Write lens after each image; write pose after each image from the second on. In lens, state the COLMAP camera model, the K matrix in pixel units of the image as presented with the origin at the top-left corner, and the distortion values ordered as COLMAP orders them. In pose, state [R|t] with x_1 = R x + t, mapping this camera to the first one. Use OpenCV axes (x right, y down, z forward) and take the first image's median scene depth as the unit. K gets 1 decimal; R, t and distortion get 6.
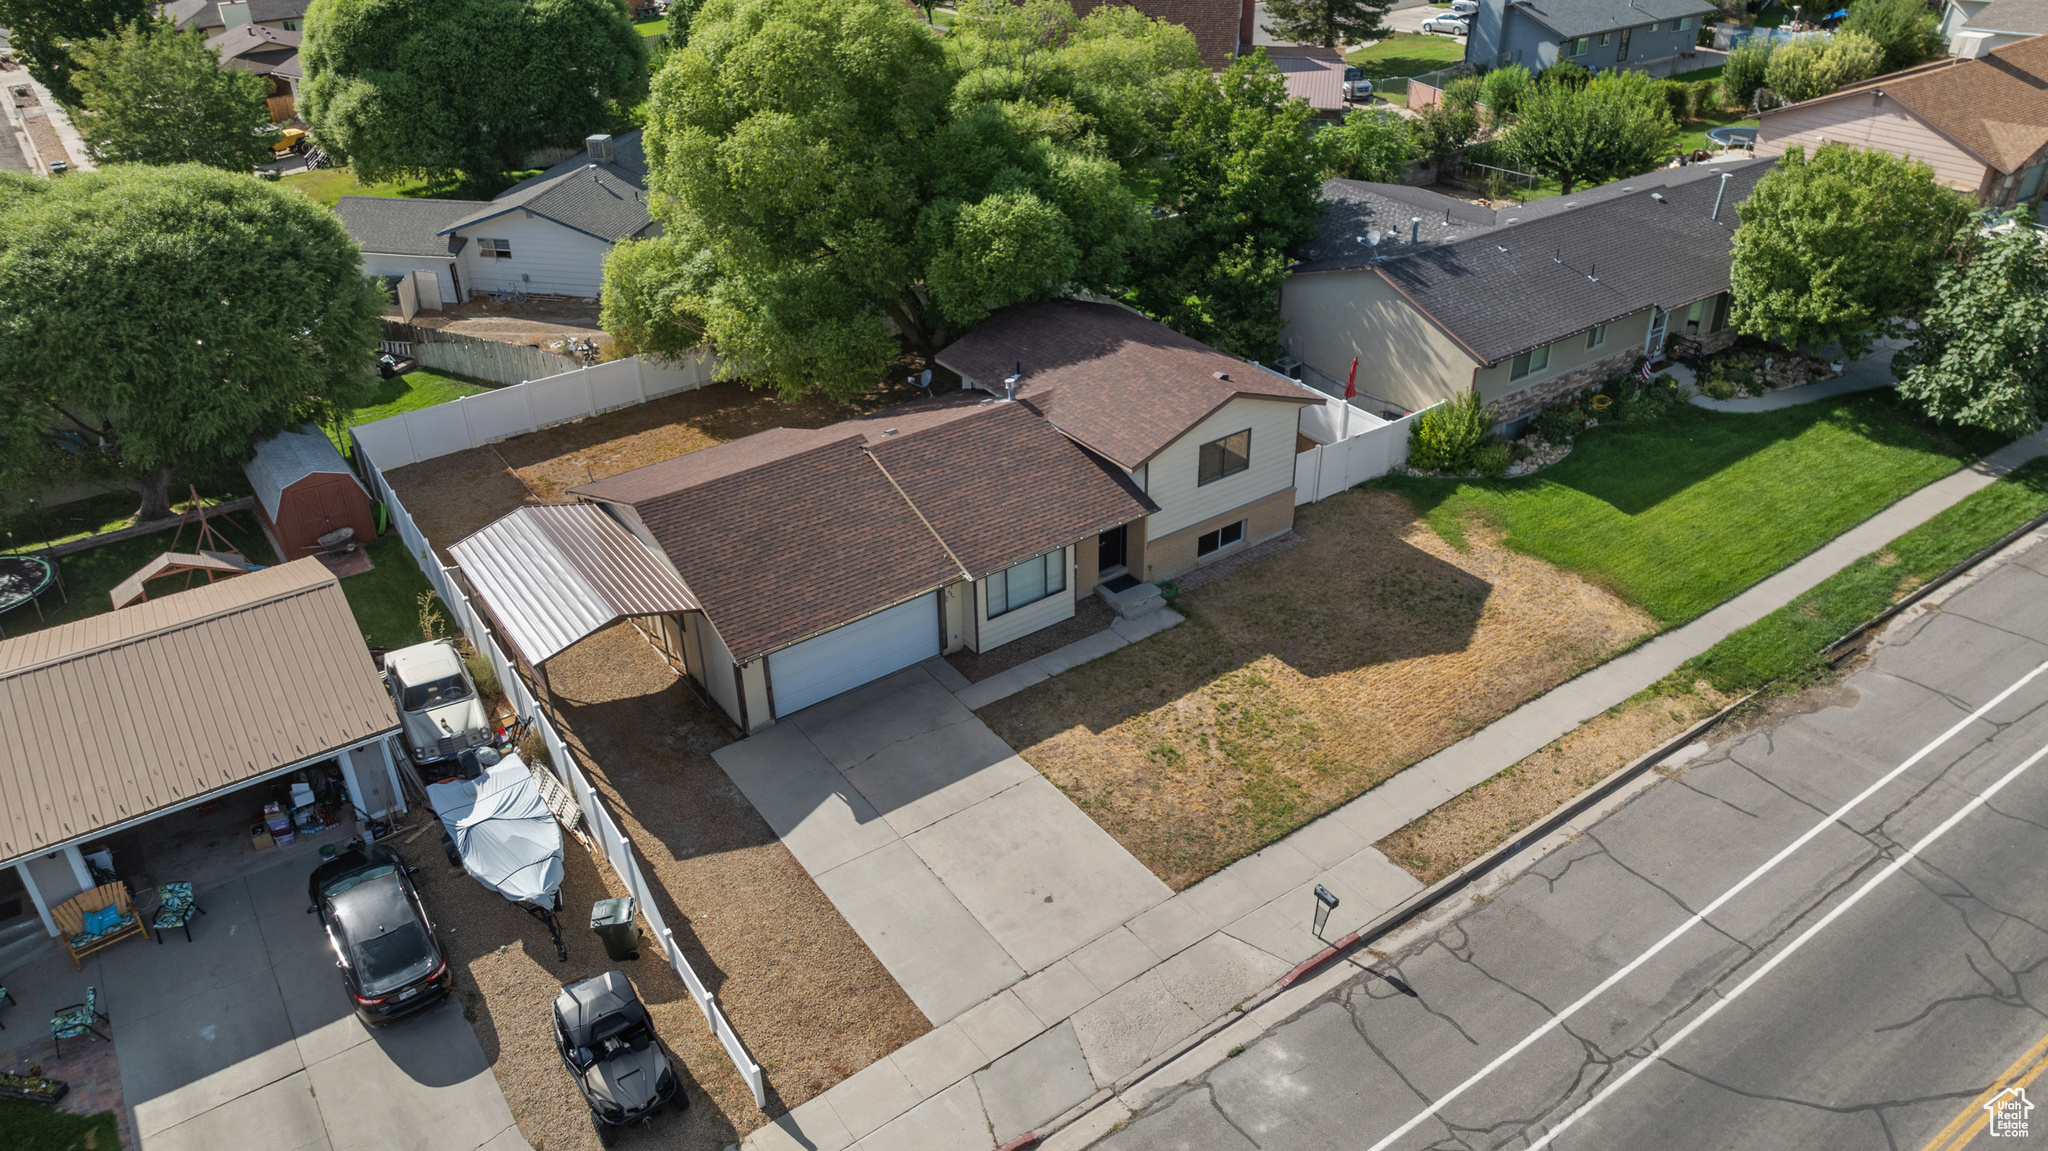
lens RADIAL K [[1434.7, 0, 1024.0], [0, 1434.7, 575.5], [0, 0, 1]] dist [-0.015871, 0.006877]
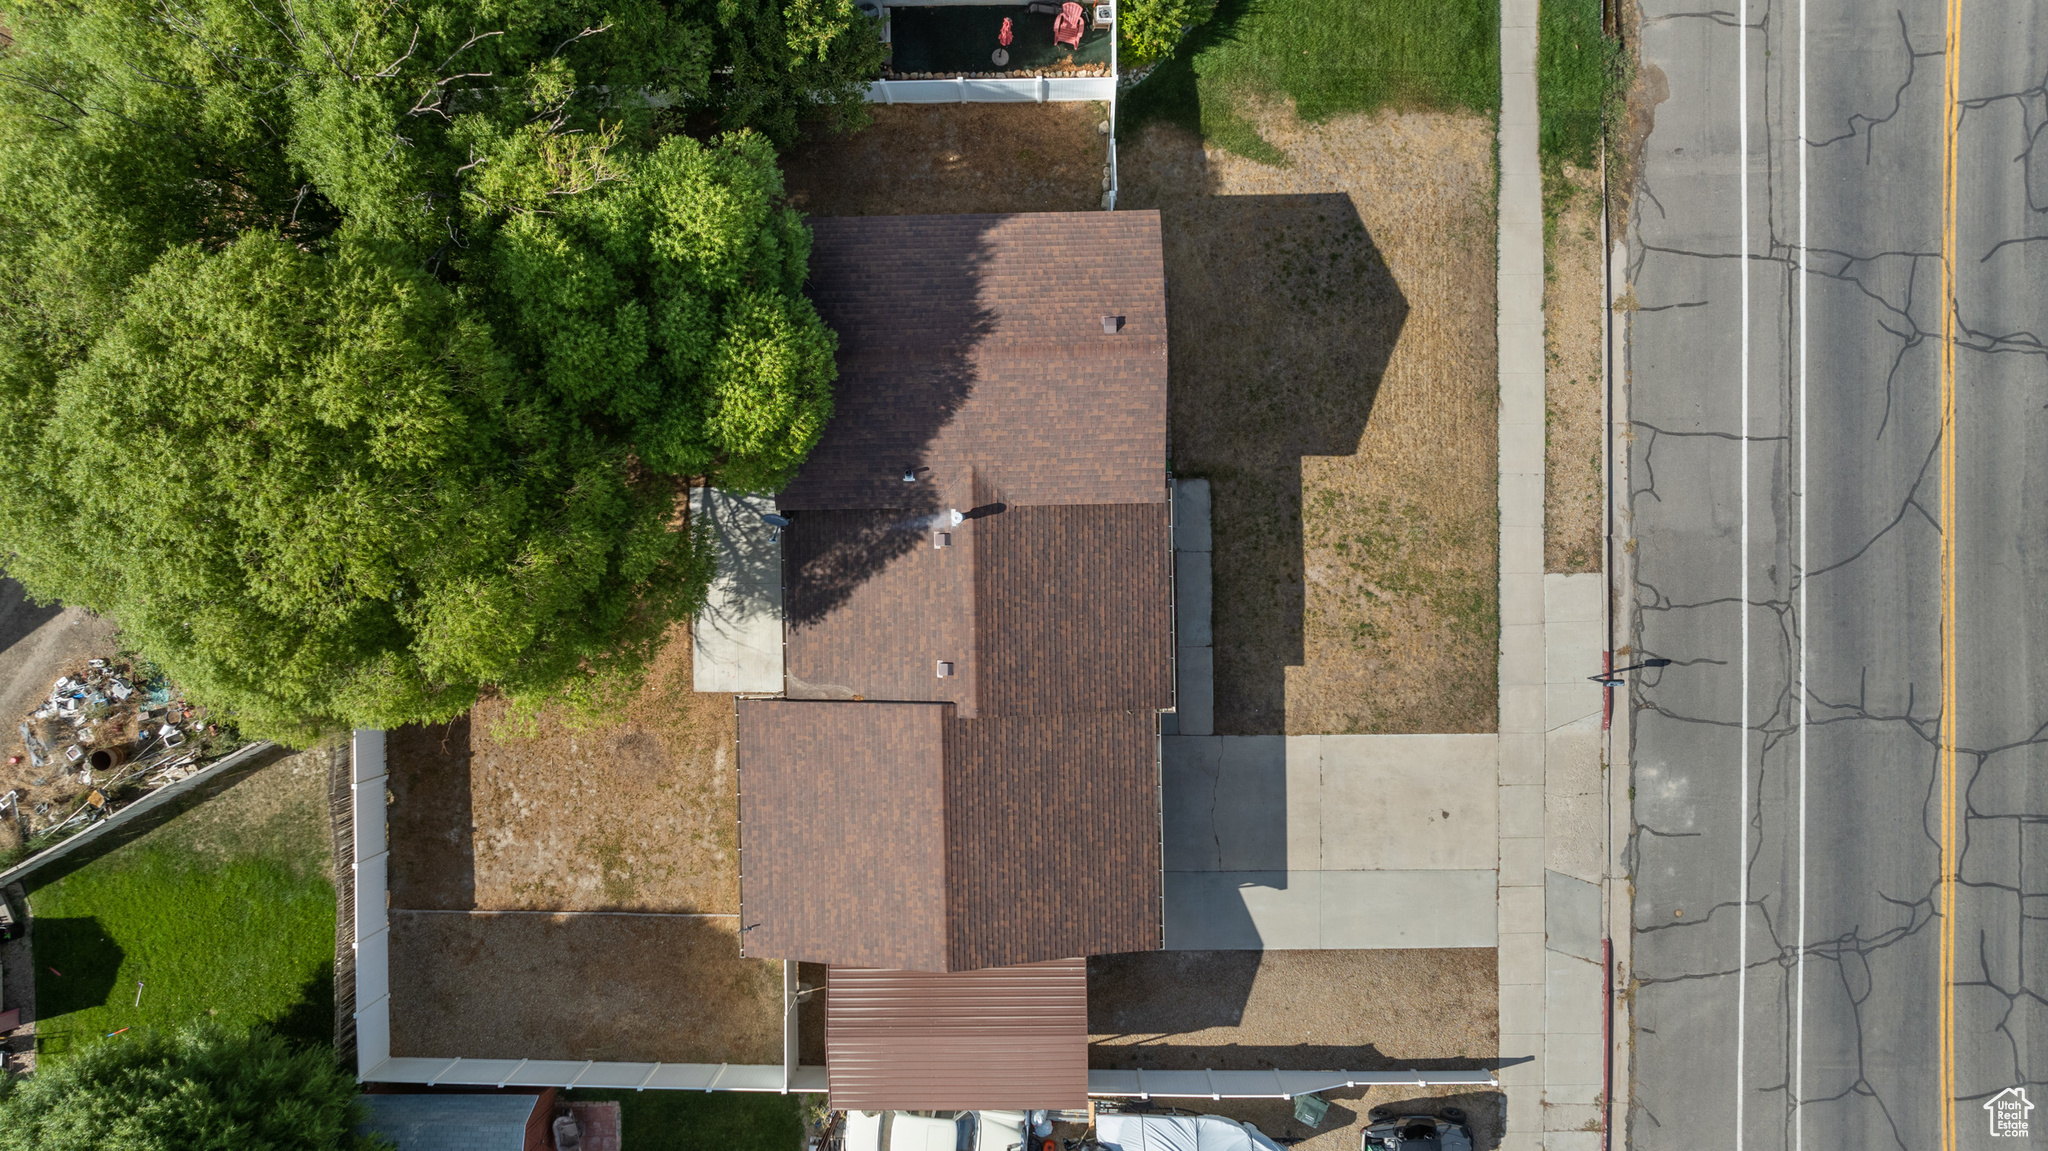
lens RADIAL K [[1434.7, 0, 1024.0], [0, 1434.7, 575.5], [0, 0, 1]] dist [-0.015871, 0.006877]
pose [[0.566113, -0.824318, 0.003917, -0.023948], [0.426392, 0.296892, 0.854427, -1.038474], [-0.705482, -0.482032, 0.519557, 0.633404]]
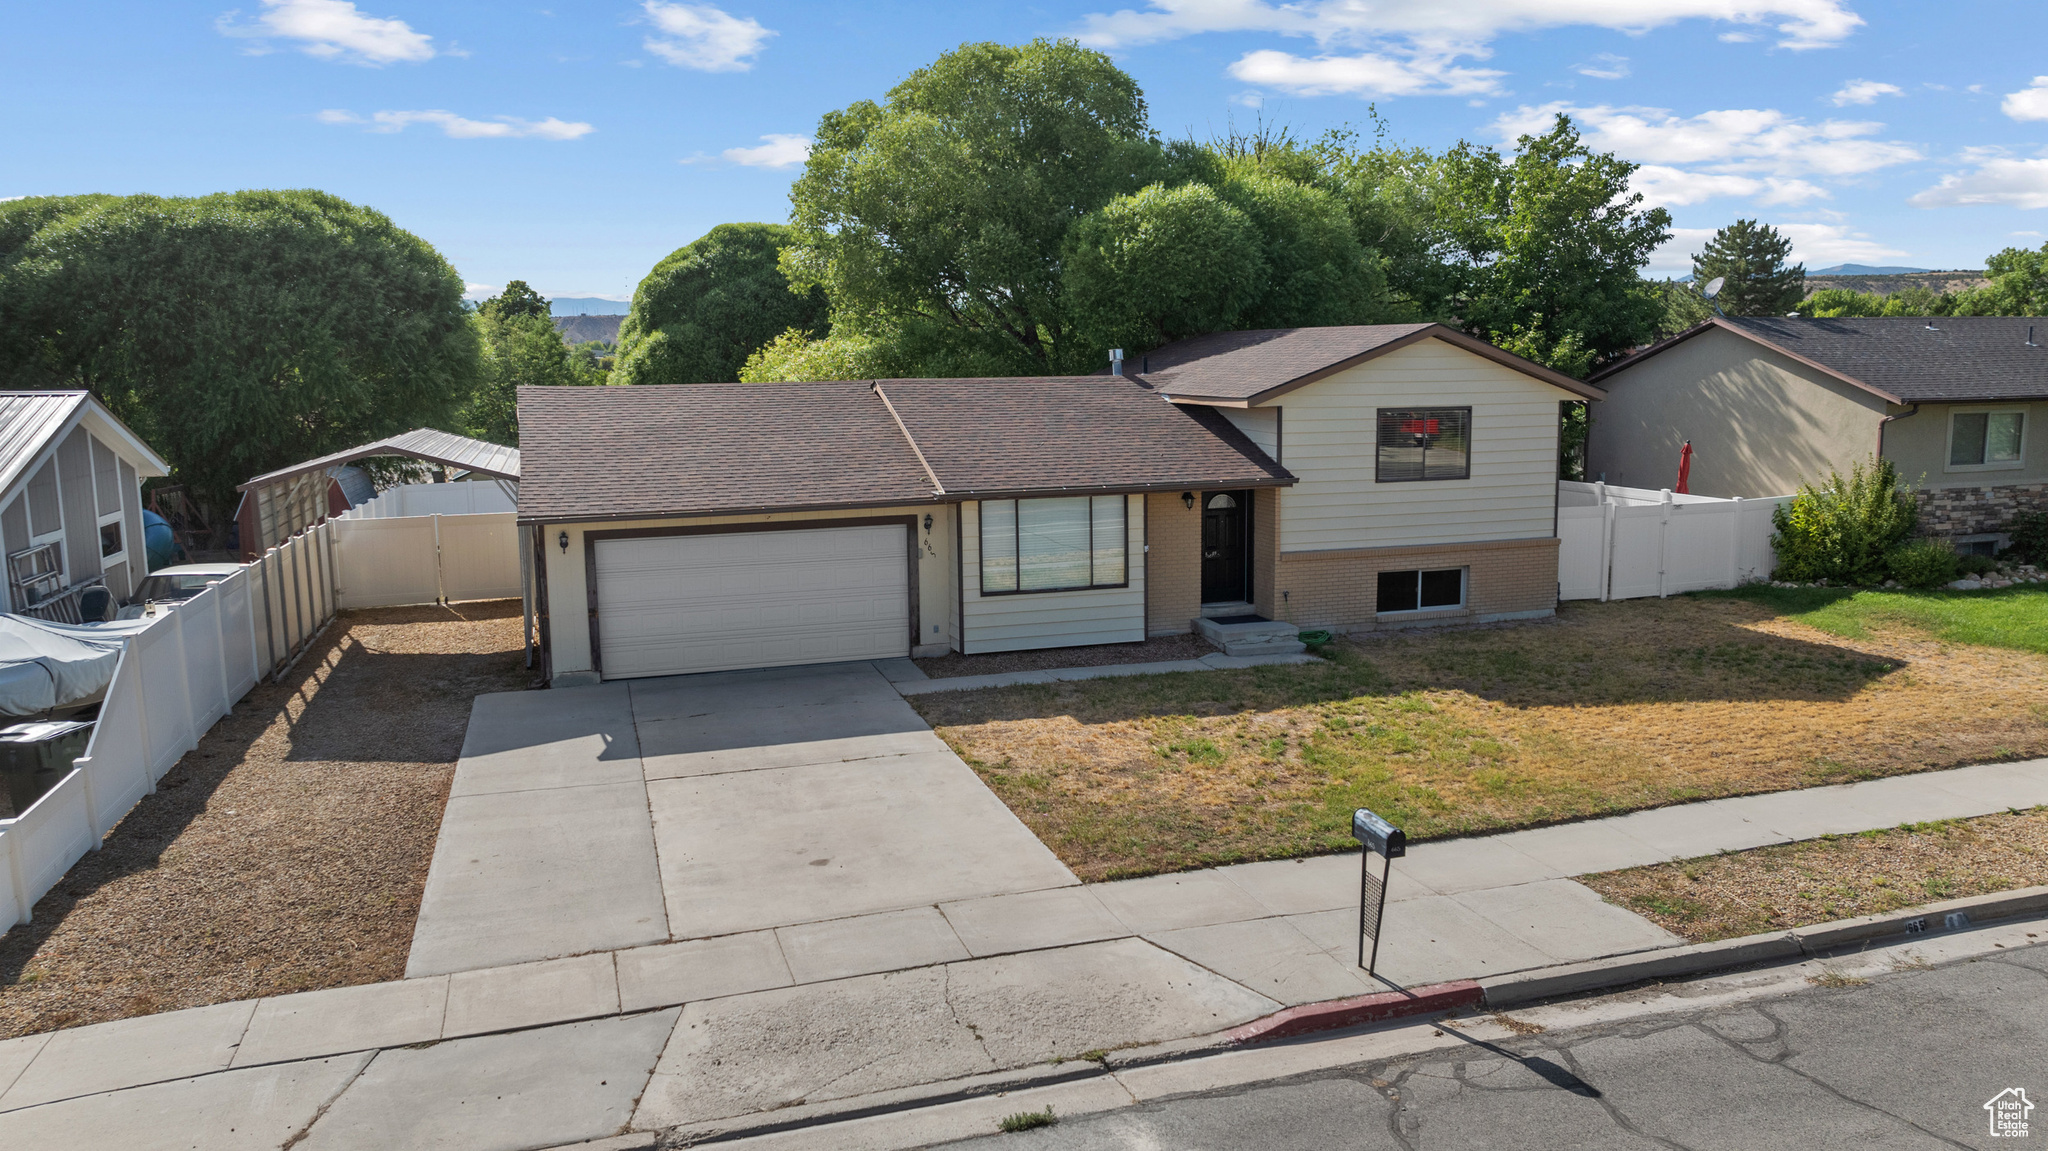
lens RADIAL K [[1434.7, 0, 1024.0], [0, 1434.7, 575.5], [0, 0, 1]] dist [-0.015871, 0.006877]
pose [[0.953402, 0.051927, -0.297200, 0.199154], [-0.159586, 0.922784, -0.350715, 0.268919], [0.256040, 0.381802, 0.888072, 0.510181]]
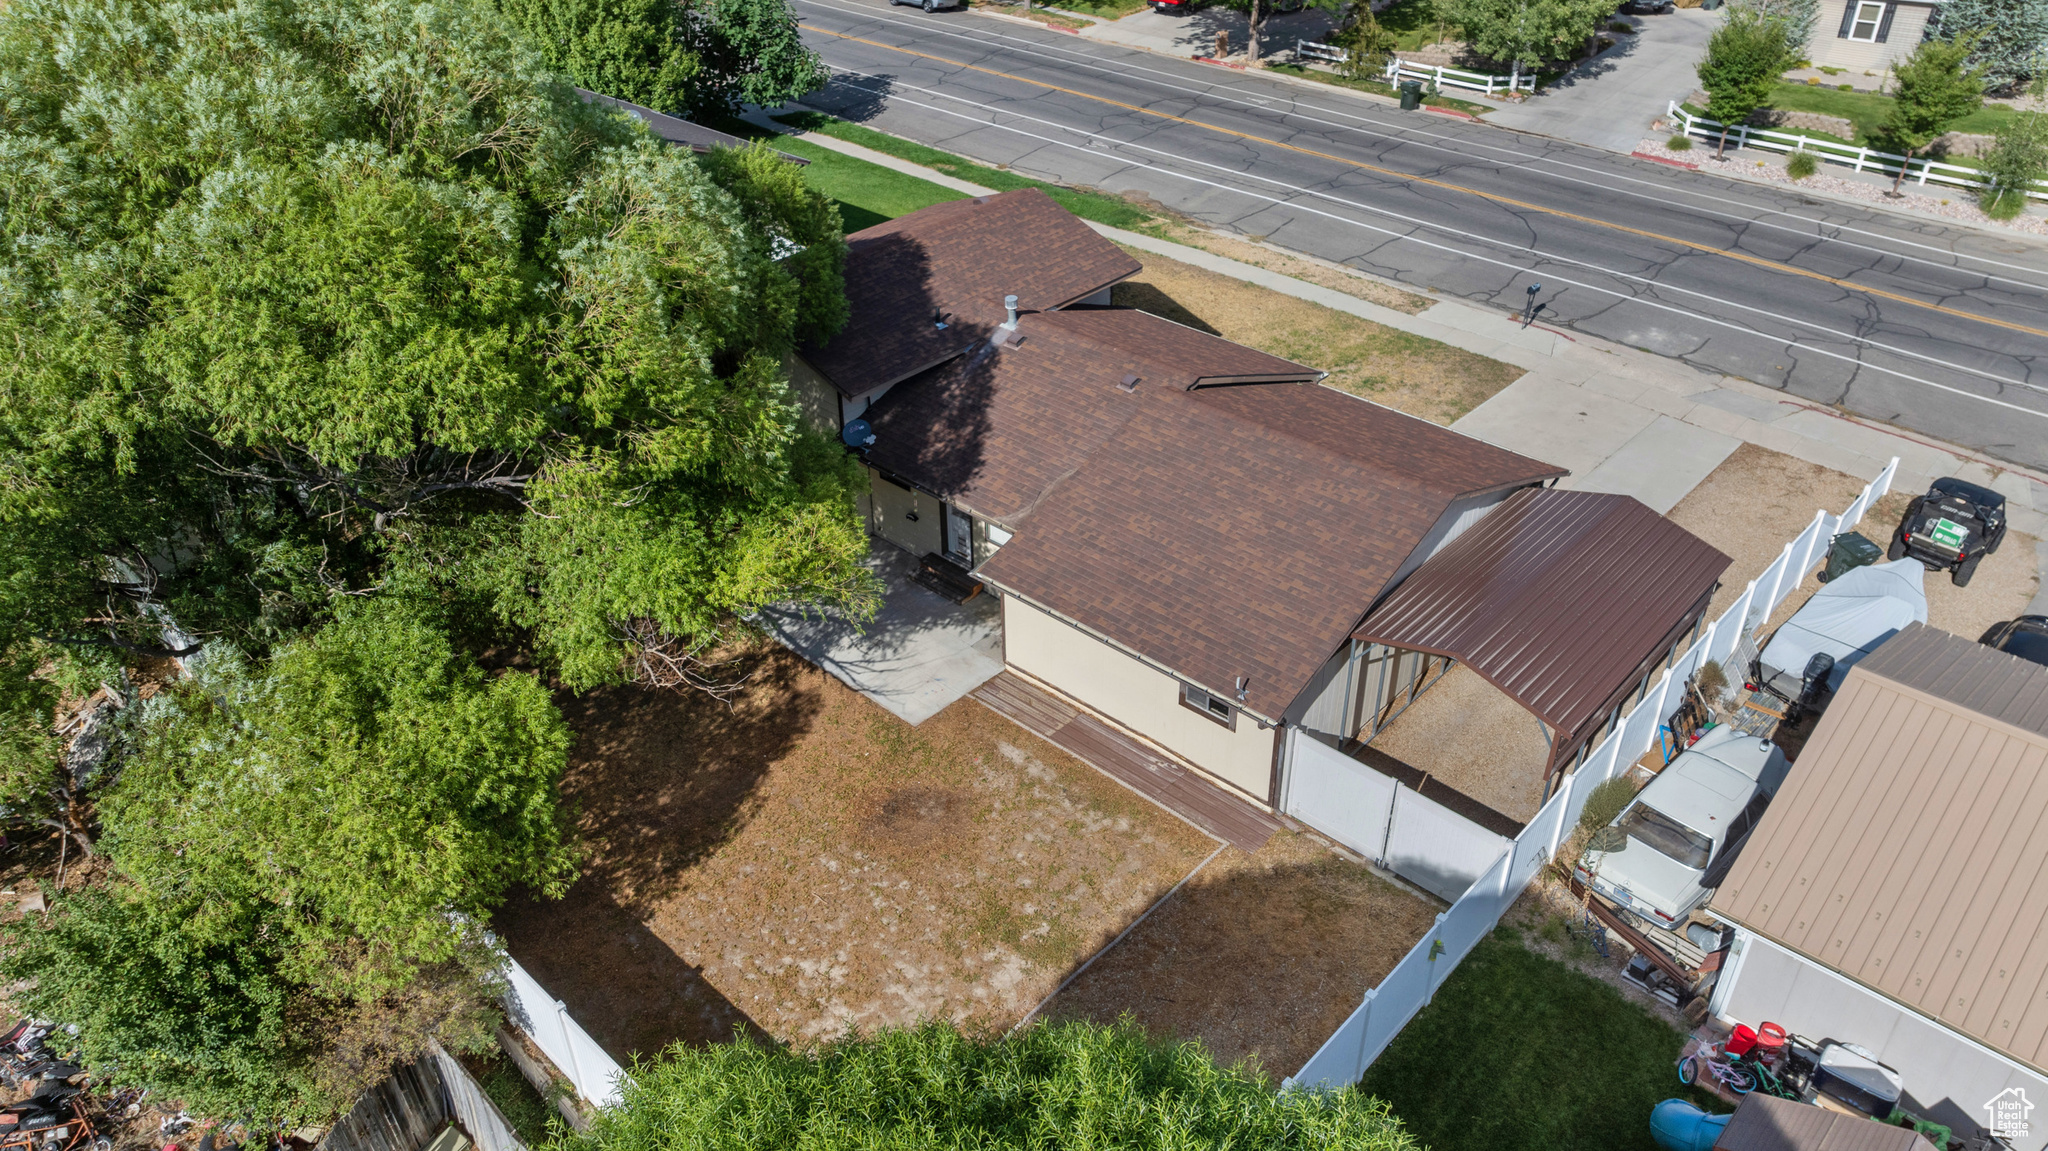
lens RADIAL K [[1434.7, 0, 1024.0], [0, 1434.7, 575.5], [0, 0, 1]] dist [-0.015871, 0.006877]
pose [[-0.207361, -0.519814, 0.828731, -0.913336], [0.515665, 0.661813, 0.544144, -0.566035], [-0.831319, 0.540182, 0.130816, 1.207427]]
